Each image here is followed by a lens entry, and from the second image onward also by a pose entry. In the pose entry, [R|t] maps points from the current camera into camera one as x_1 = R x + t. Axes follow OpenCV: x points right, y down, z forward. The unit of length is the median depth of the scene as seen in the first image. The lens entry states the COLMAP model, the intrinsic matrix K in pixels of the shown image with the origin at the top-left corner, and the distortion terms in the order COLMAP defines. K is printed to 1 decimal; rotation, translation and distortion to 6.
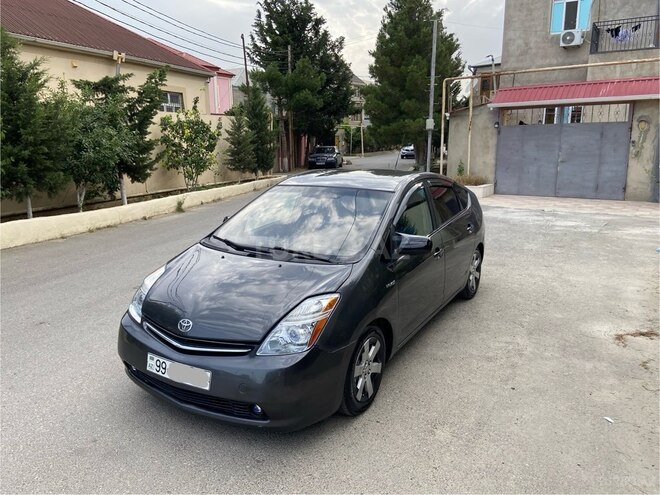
lens RADIAL K [[493.6, 0, 334.0], [0, 493.6, 233.7], [0, 0, 1]] dist [0.115555, -0.155197]
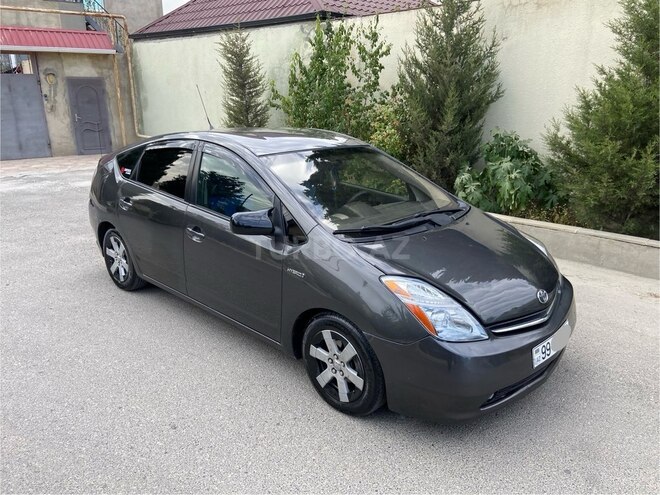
lens RADIAL K [[493.0, 0, 330.0], [0, 493.0, 247.5], [0, 0, 1]] dist [0.118628, -0.163240]
pose [[0.213892, -0.282034, 0.935258, -0.339276], [0.172570, 0.953266, 0.247998, -0.058185], [-0.961494, 0.108353, 0.252567, 0.305268]]
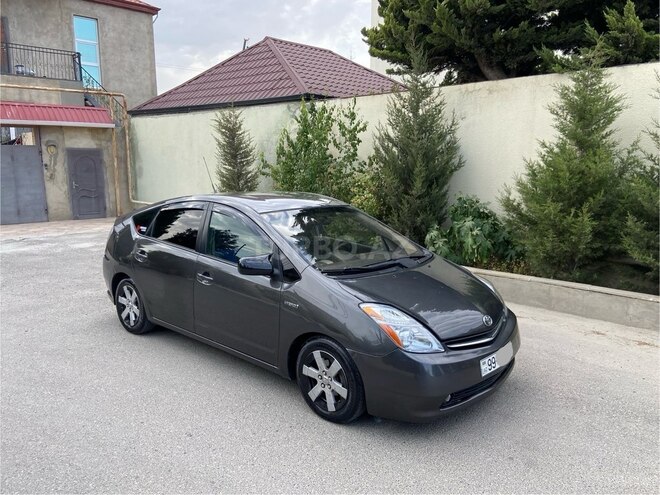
lens RADIAL K [[493.0, 0, 330.0], [0, 493.0, 247.5], [0, 0, 1]] dist [0.118628, -0.163240]
pose [[0.178407, -0.161082, 0.970682, -0.404128], [0.175017, 0.975973, 0.129793, -0.057797], [-0.968267, 0.146730, 0.202312, 0.295001]]
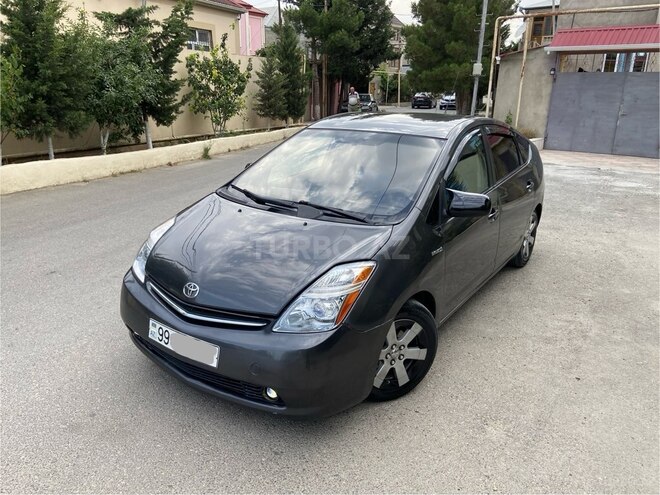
lens RADIAL K [[493.0, 0, 330.0], [0, 493.0, 247.5], [0, 0, 1]] dist [0.118628, -0.163240]
pose [[0.997075, 0.042688, -0.063399, -0.004790], [-0.034684, 0.991877, 0.122384, 0.000026], [0.068108, -0.119827, 0.990456, 0.049262]]
